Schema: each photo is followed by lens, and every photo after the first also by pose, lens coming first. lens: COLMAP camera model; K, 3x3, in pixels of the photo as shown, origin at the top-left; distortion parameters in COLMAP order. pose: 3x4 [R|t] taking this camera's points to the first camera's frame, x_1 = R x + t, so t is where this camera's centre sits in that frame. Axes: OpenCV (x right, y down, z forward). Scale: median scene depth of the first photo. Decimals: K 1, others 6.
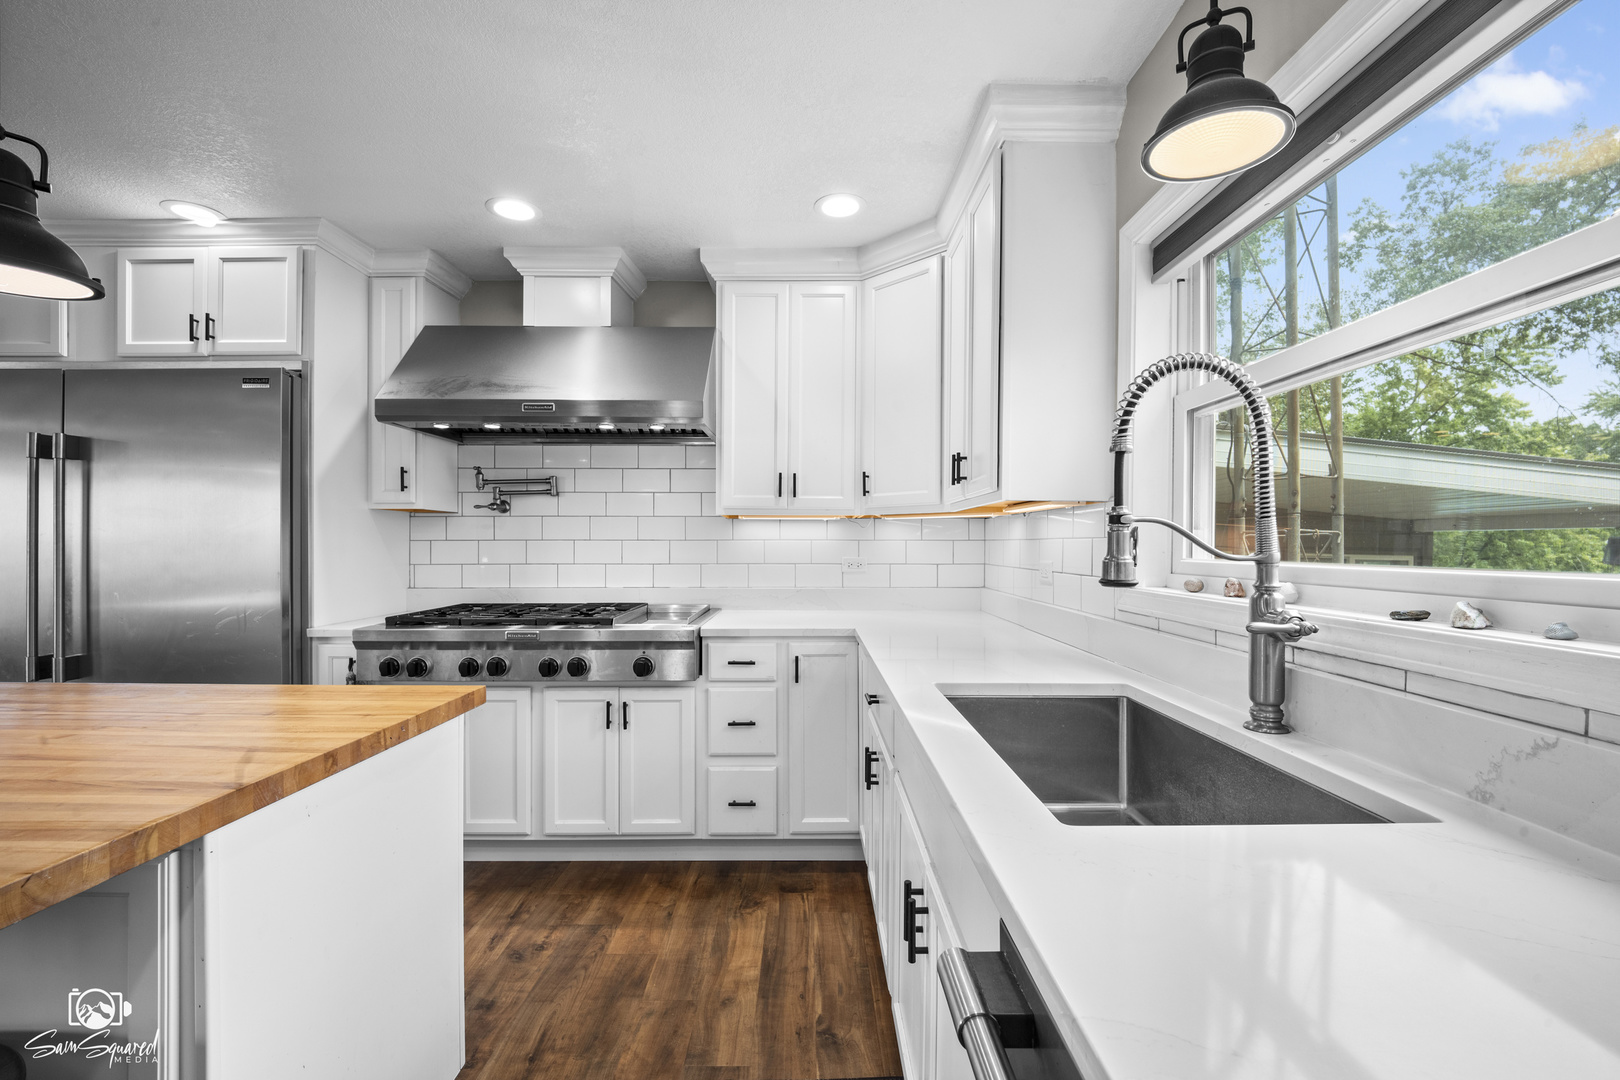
lens RADIAL K [[671.8, 0, 808.1], [0, 671.8, 535.1], [0, 0, 1]] dist [-0.001787, -0.000284]
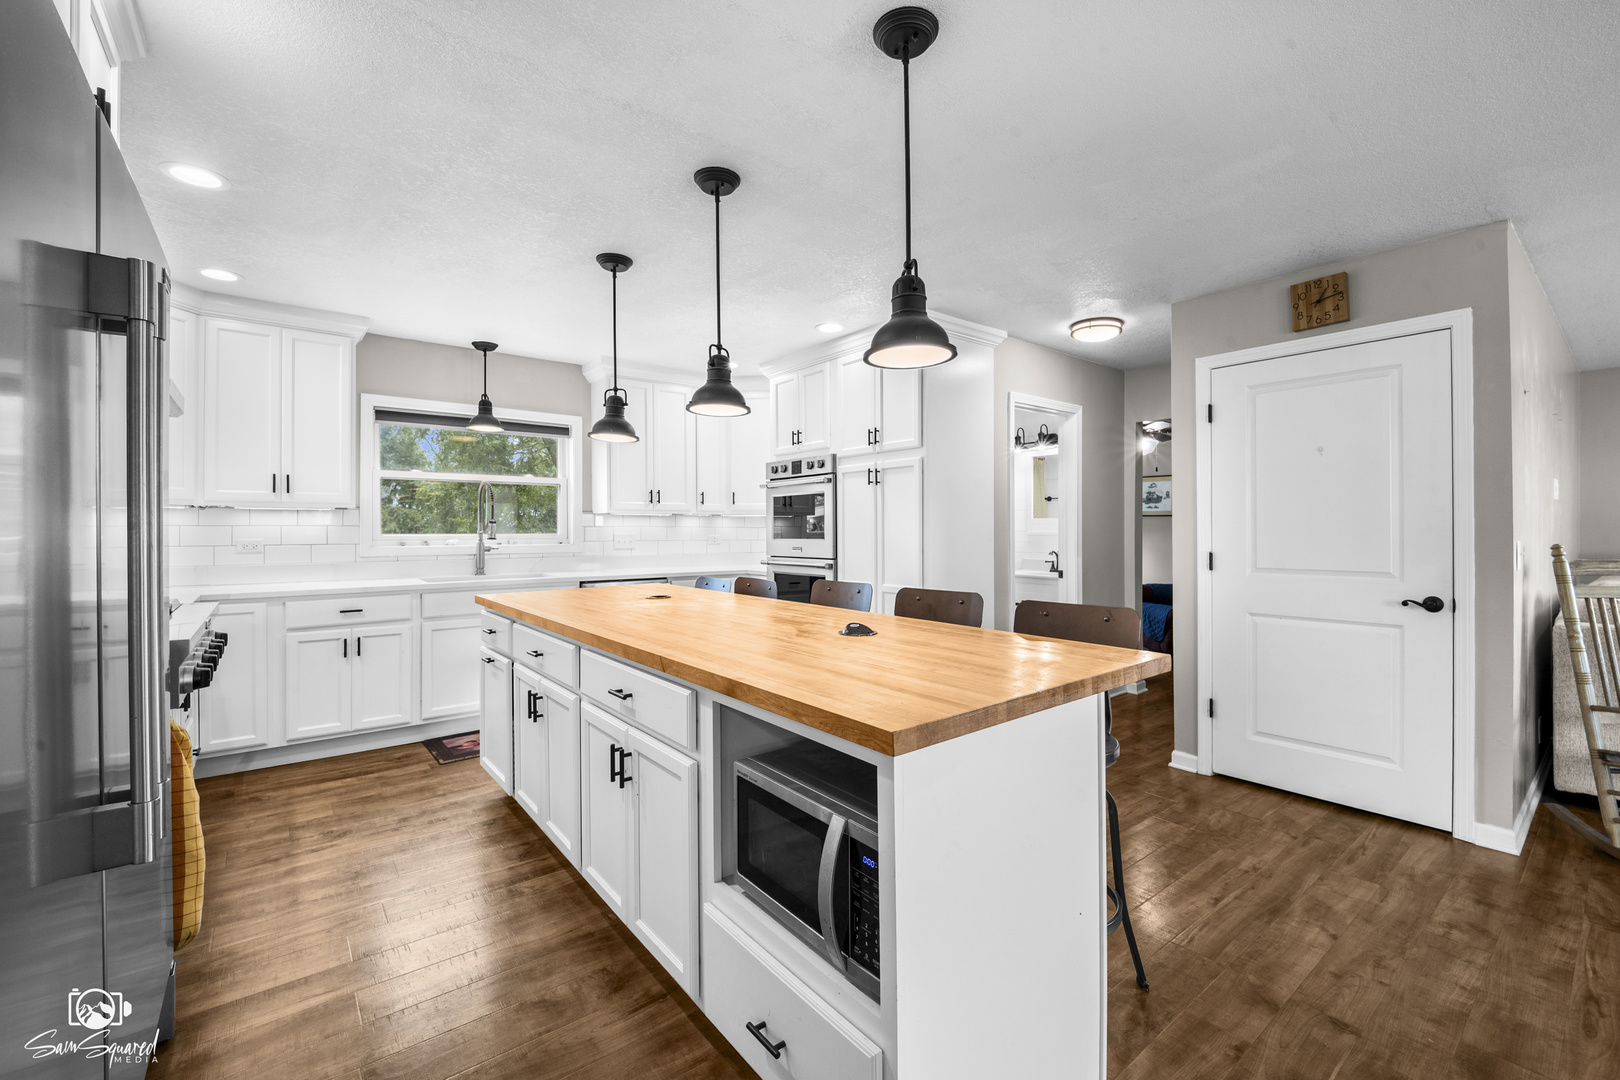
lens RADIAL K [[671.8, 0, 819.1], [0, 671.8, 535.3], [0, 0, 1]] dist [-0.001787, -0.000284]
pose [[-0.632484, 0.001673, 0.774571, -2.017549], [0.006490, 0.999974, 0.003140, 0.042146], [-0.774546, 0.007013, -0.632479, 1.088366]]
